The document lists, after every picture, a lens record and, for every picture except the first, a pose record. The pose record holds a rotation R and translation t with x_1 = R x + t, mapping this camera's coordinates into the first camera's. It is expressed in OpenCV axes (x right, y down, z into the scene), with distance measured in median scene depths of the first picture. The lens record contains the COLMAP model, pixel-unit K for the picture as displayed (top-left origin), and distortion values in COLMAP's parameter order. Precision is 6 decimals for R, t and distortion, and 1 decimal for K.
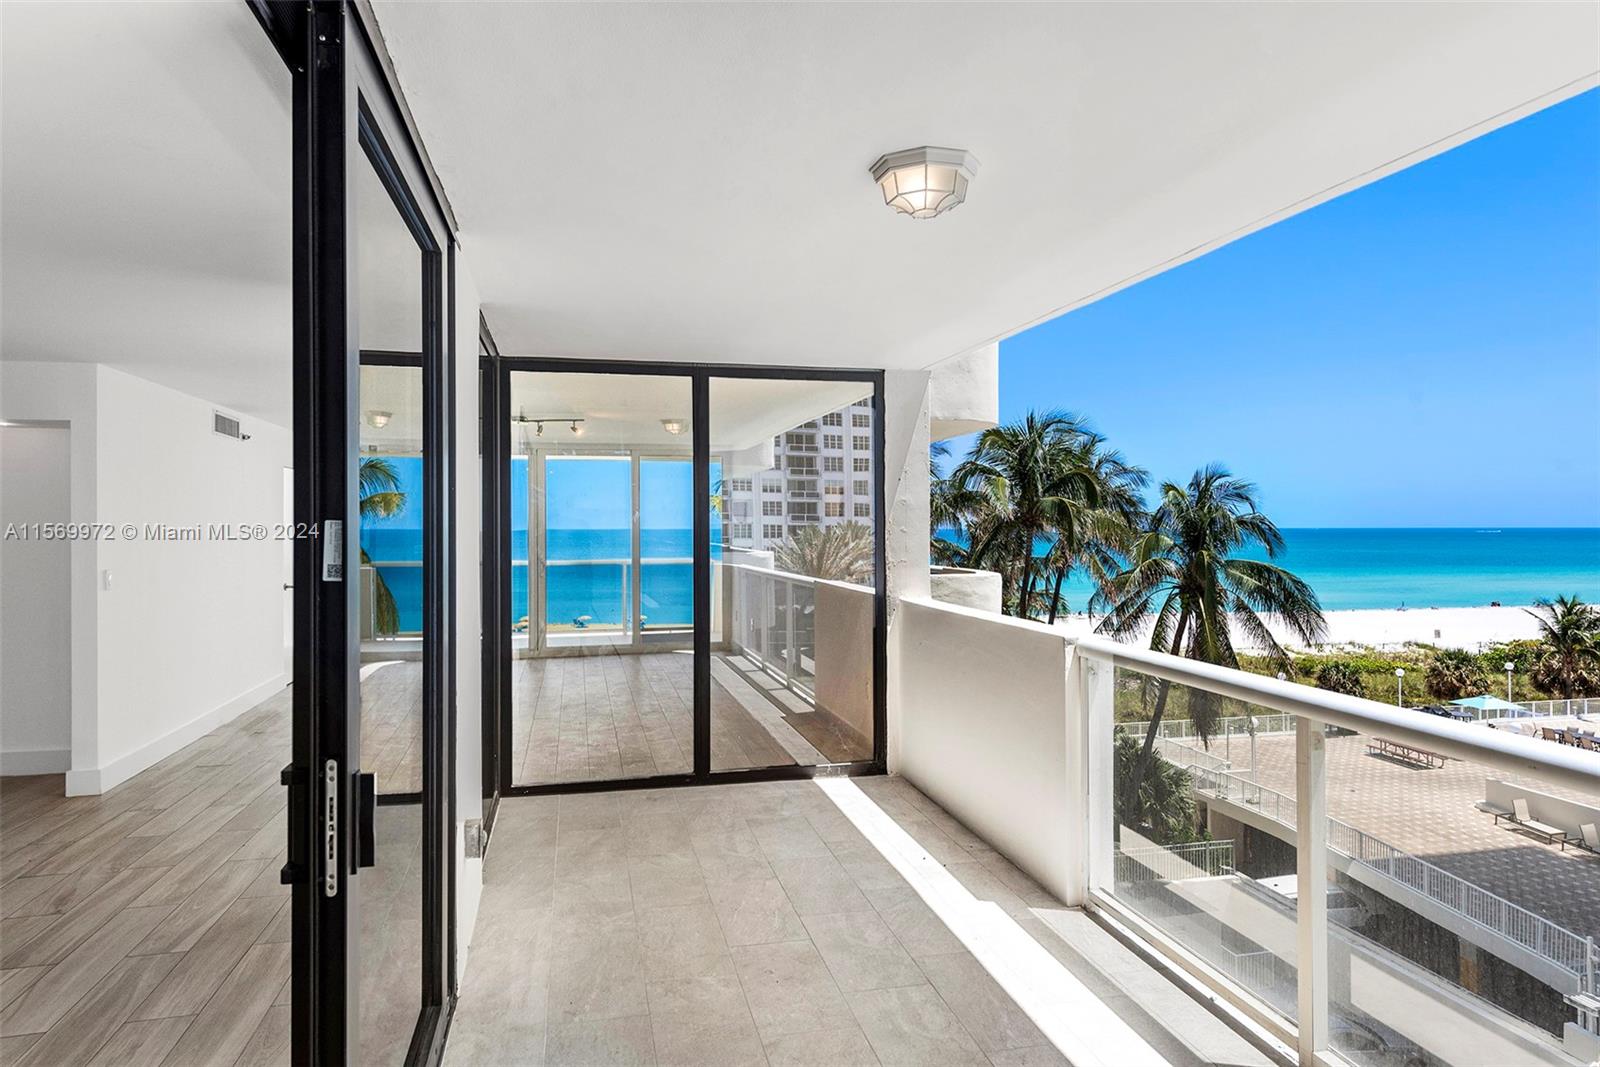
lens RADIAL K [[961.6, 0, 794.0], [0, 961.6, 526.4], [0, 0, 1]] dist [0.018054, -0.006619]
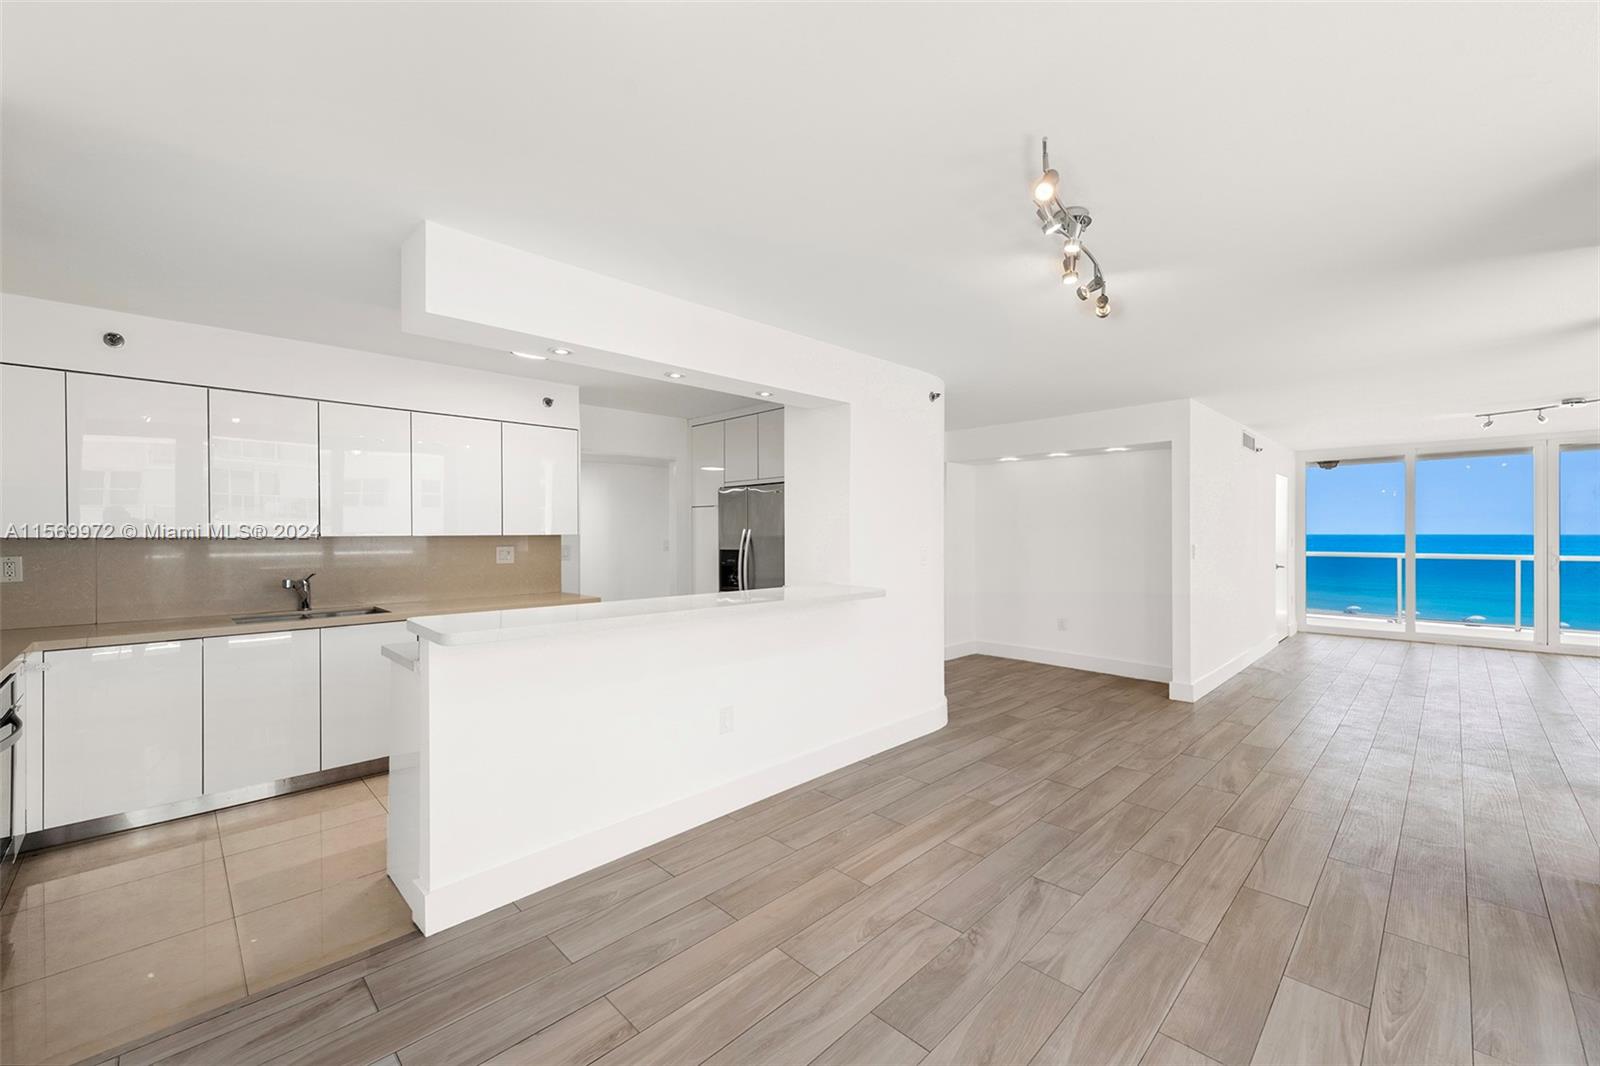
lens RADIAL K [[644.4, 0, 795.8], [0, 644.4, 531.3], [0, 0, 1]] dist [-0.001736, -0.001019]
pose [[0.515786, 0.001837, -0.856716, -0.134385], [-0.001066, 0.999998, 0.001502, 0.016299], [0.856717, 0.000139, 0.515787, 0.012339]]
